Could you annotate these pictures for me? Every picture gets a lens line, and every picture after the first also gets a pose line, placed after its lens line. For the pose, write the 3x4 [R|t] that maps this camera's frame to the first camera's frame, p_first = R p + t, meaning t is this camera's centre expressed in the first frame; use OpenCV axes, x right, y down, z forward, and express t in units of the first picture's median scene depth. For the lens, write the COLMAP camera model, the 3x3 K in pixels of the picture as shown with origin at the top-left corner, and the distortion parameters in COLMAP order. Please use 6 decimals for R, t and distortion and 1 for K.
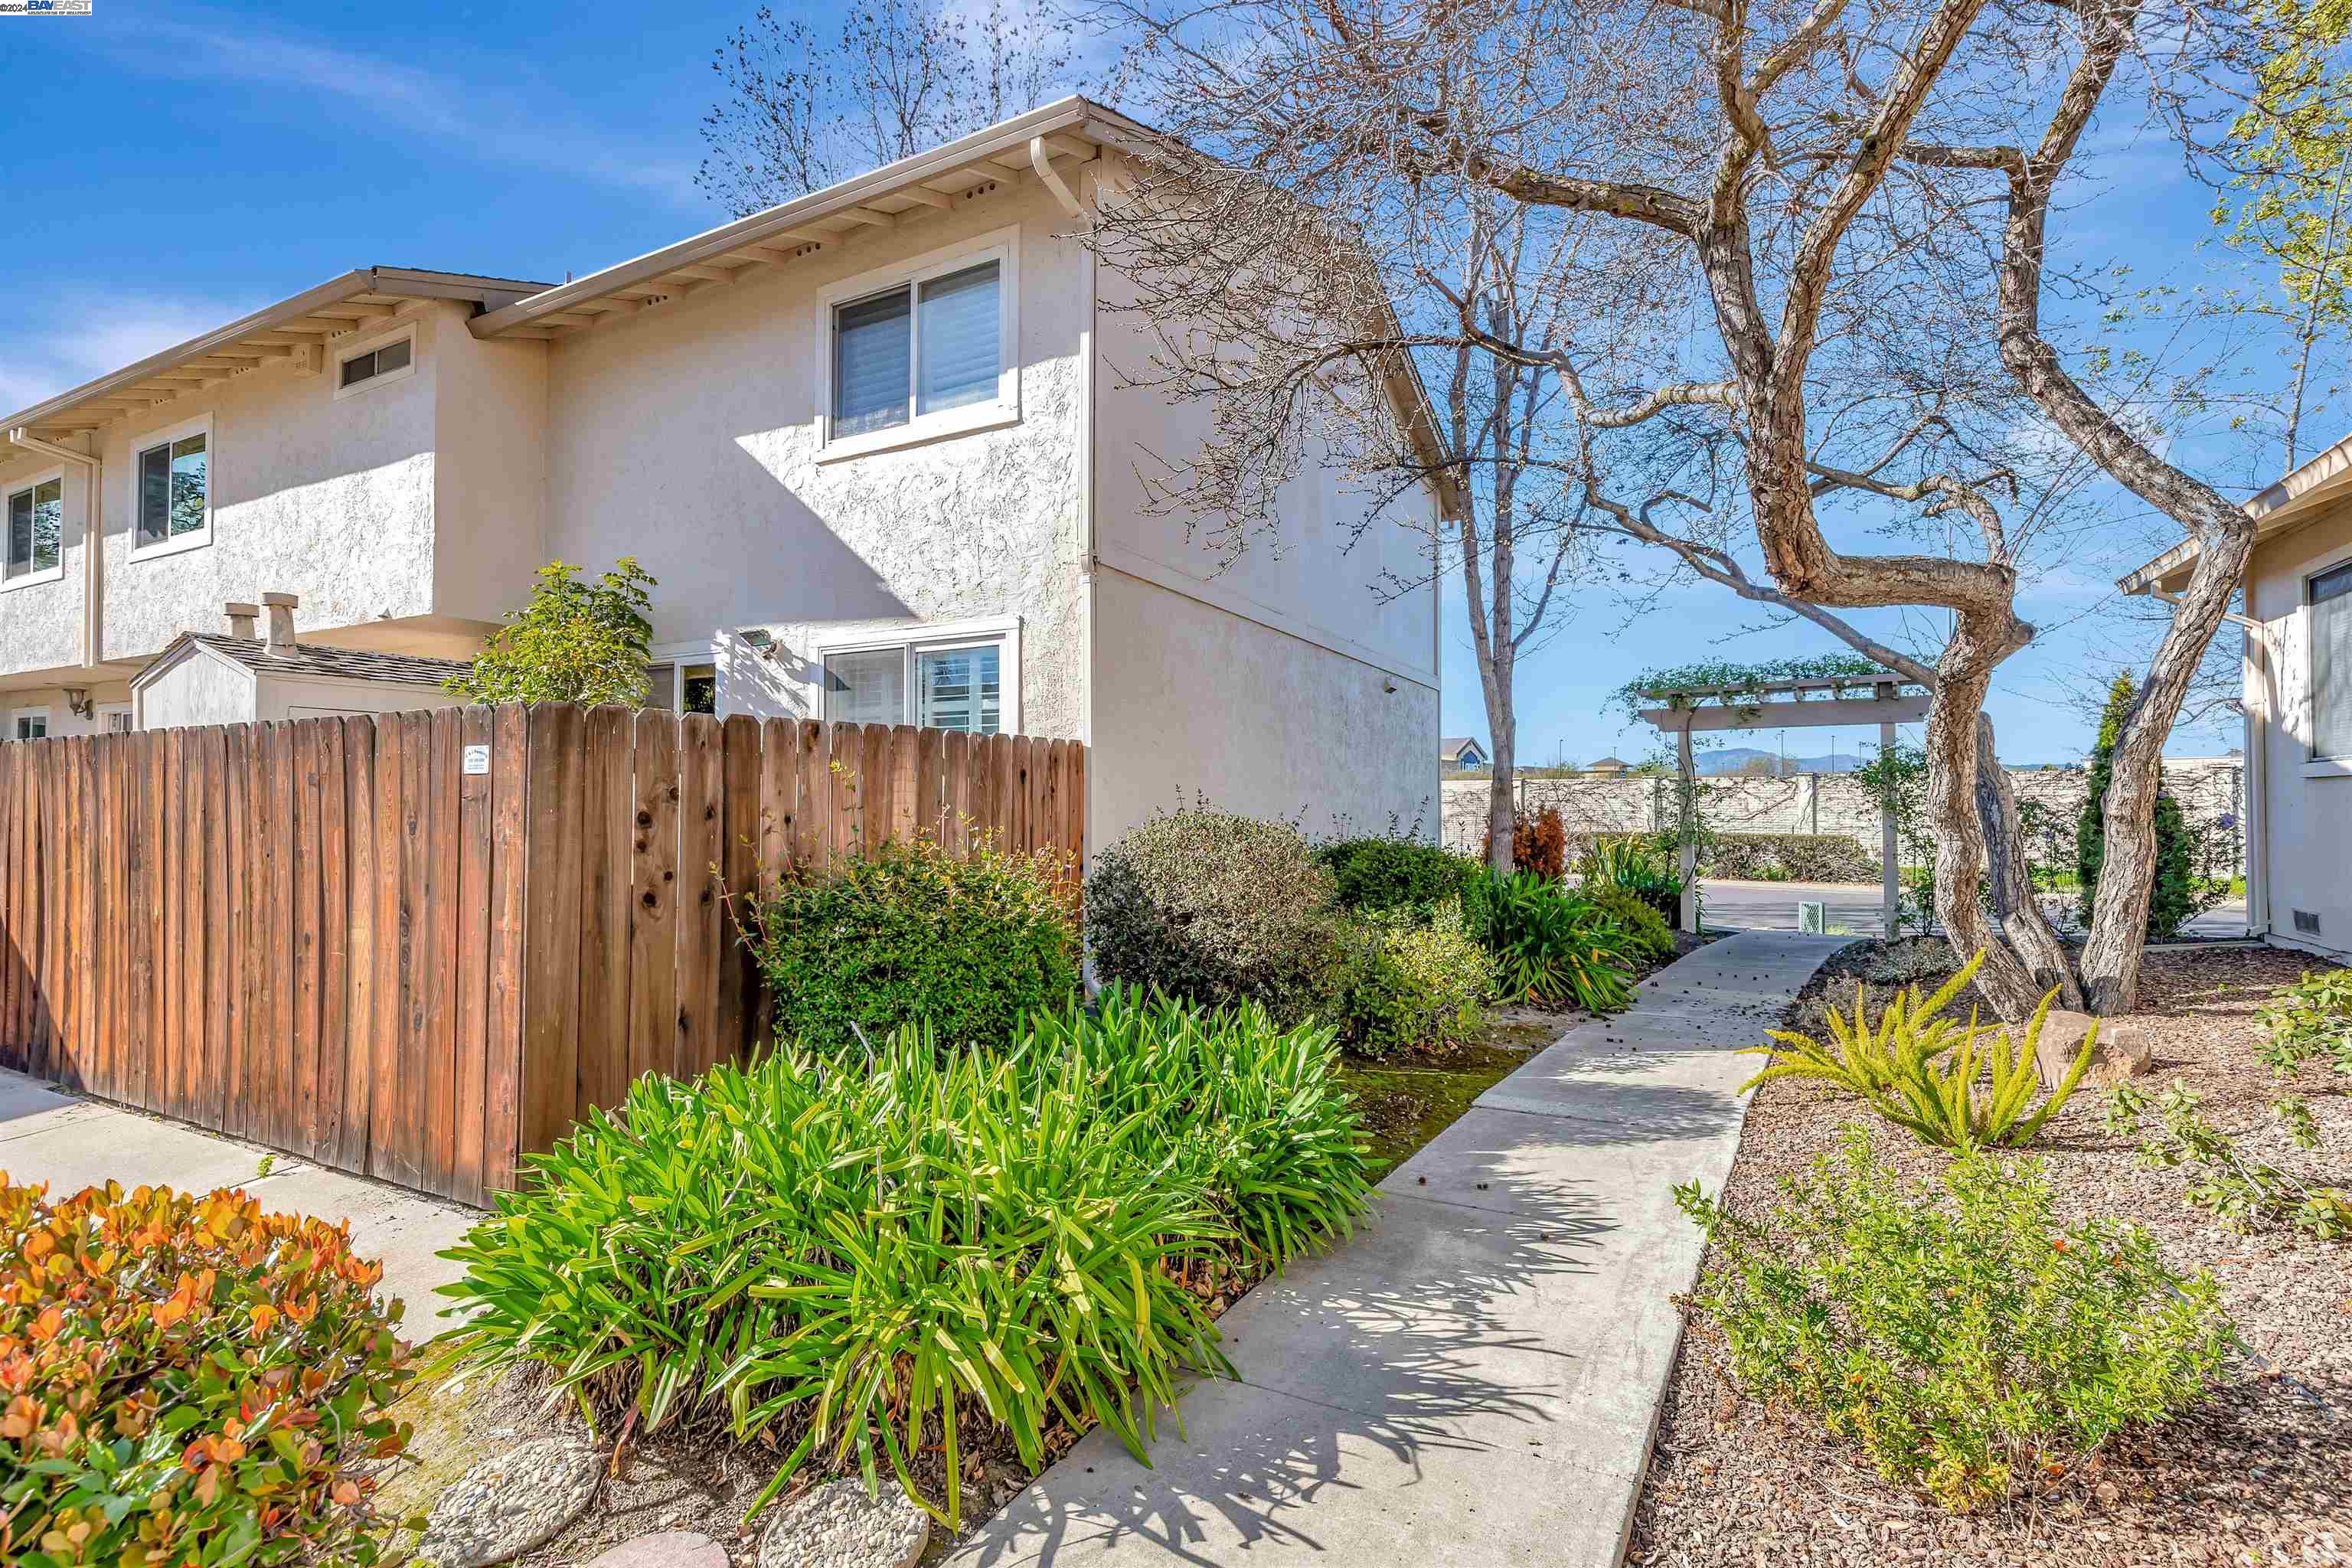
lens RADIAL K [[1099.3, 0, 1177.9], [0, 1099.3, 781.8], [0, 0, 1]] dist [0.009565, -0.000413]
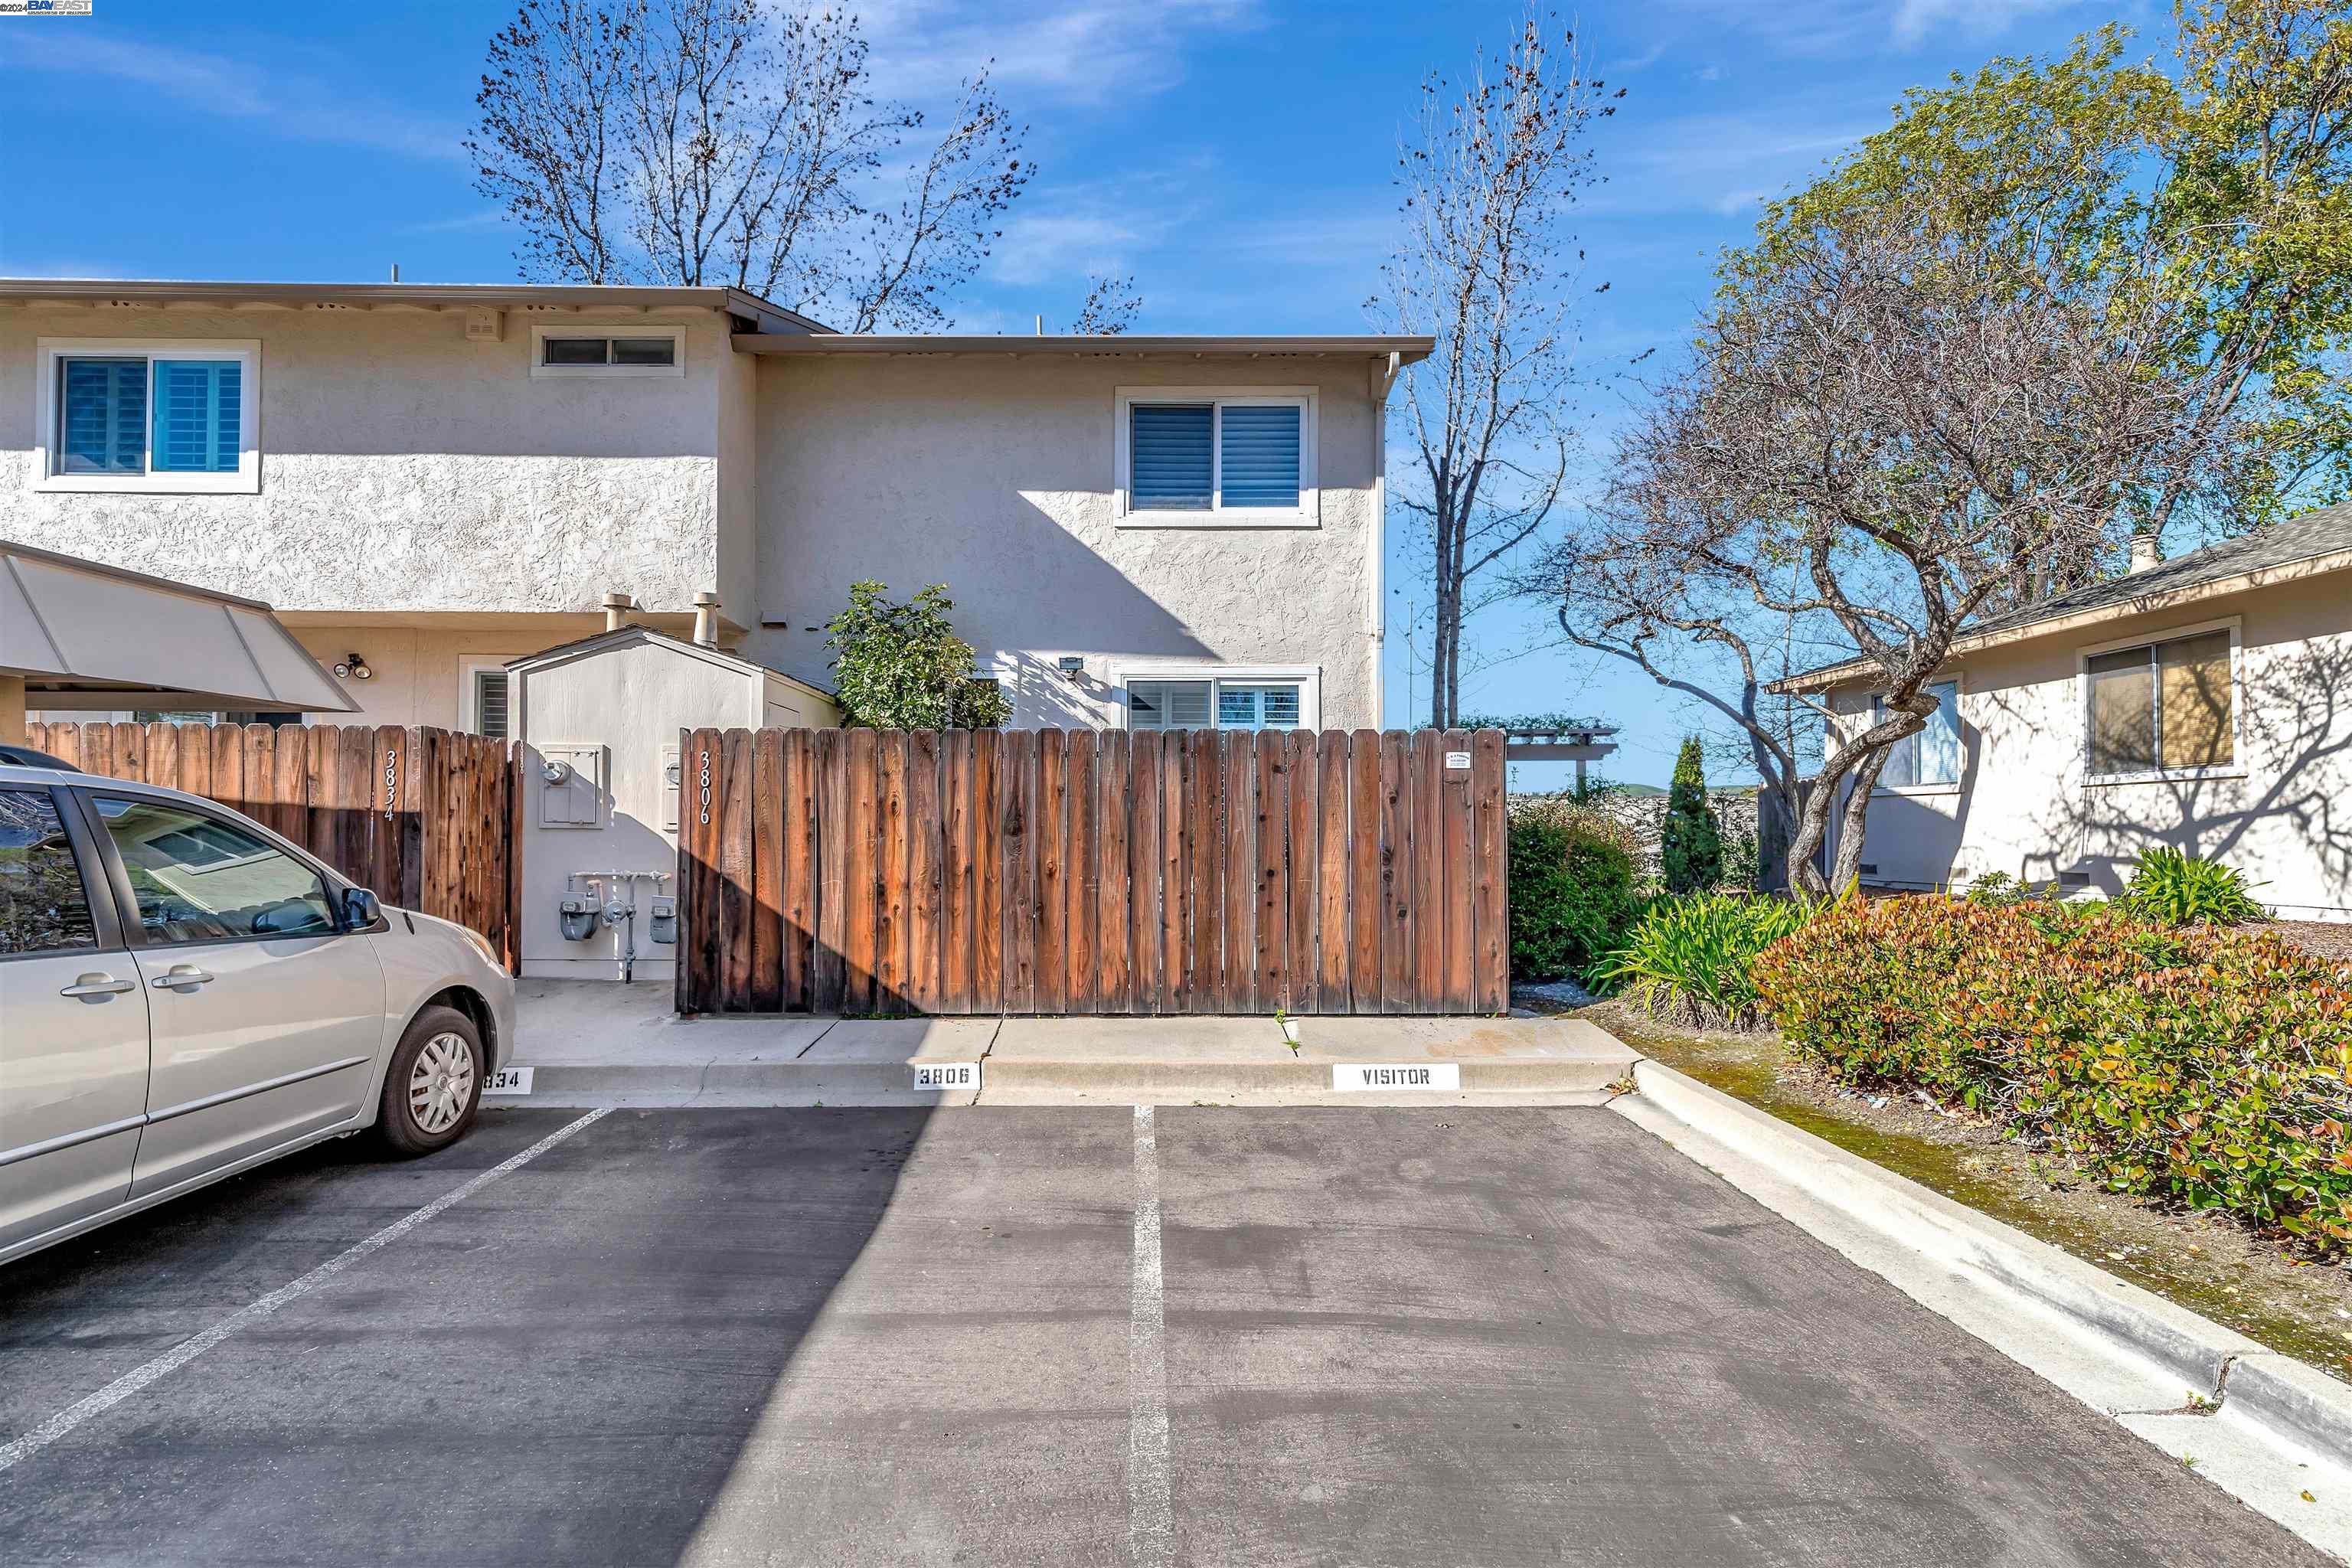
lens RADIAL K [[1148.8, 0, 1174.8], [0, 1148.8, 807.9], [0, 0, 1]] dist [0.004360, 0.000895]
pose [[0.879968, 0.012463, 0.474869, -0.894113], [-0.014081, 0.999901, -0.000149, 0.029474], [-0.474824, -0.006556, 0.880056, -0.184504]]
